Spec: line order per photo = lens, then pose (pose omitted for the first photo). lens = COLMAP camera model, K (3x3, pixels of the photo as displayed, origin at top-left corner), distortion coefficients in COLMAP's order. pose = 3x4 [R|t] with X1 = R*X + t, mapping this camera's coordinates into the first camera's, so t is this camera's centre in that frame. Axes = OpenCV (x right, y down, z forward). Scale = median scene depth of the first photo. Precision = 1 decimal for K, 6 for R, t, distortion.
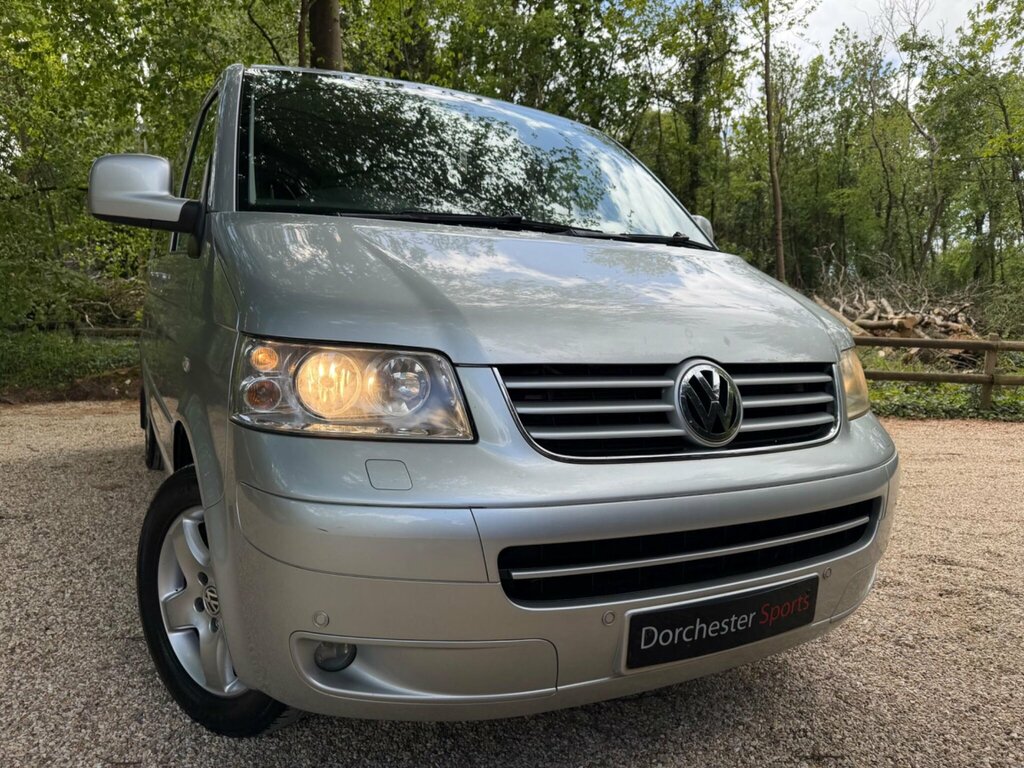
lens RADIAL K [[809.4, 0, 502.6], [0, 809.4, 385.8], [0, 0, 1]] dist [0.002981, -0.007691]
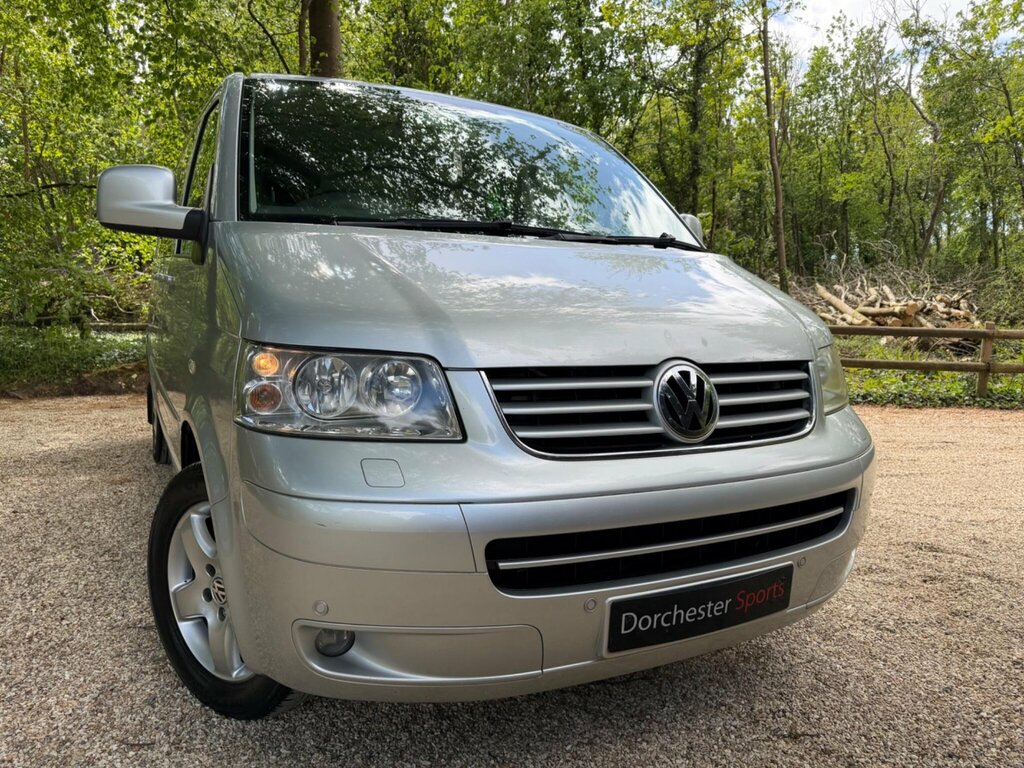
lens RADIAL K [[812.2, 0, 502.5], [0, 812.2, 384.2], [0, 0, 1]] dist [0.004934, -0.008111]
pose [[0.999943, -0.007953, -0.007187, 0.018061], [0.008043, 0.999888, 0.012587, -0.013373], [0.007086, -0.012644, 0.999895, -0.048626]]
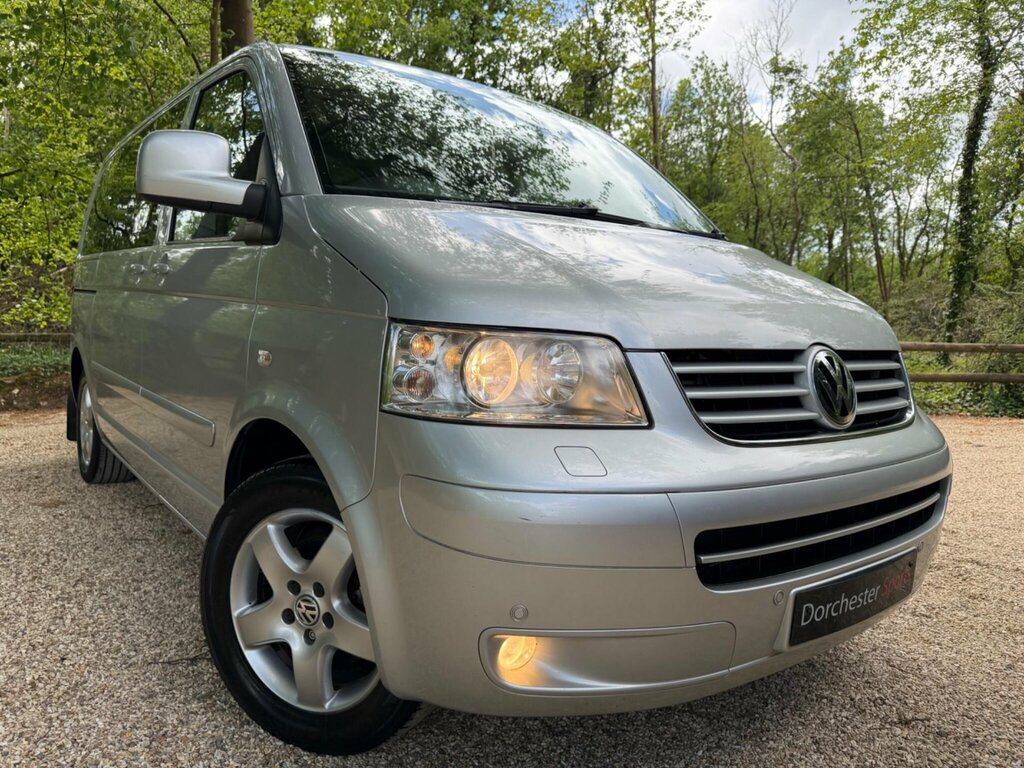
lens RADIAL K [[809.4, 0, 502.6], [0, 809.4, 385.8], [0, 0, 1]] dist [0.002981, -0.007691]
pose [[0.983992, -0.013804, 0.177680, -0.278044], [0.015700, 0.999834, -0.009268, 0.017906], [-0.177522, 0.011909, 0.984045, 0.039290]]
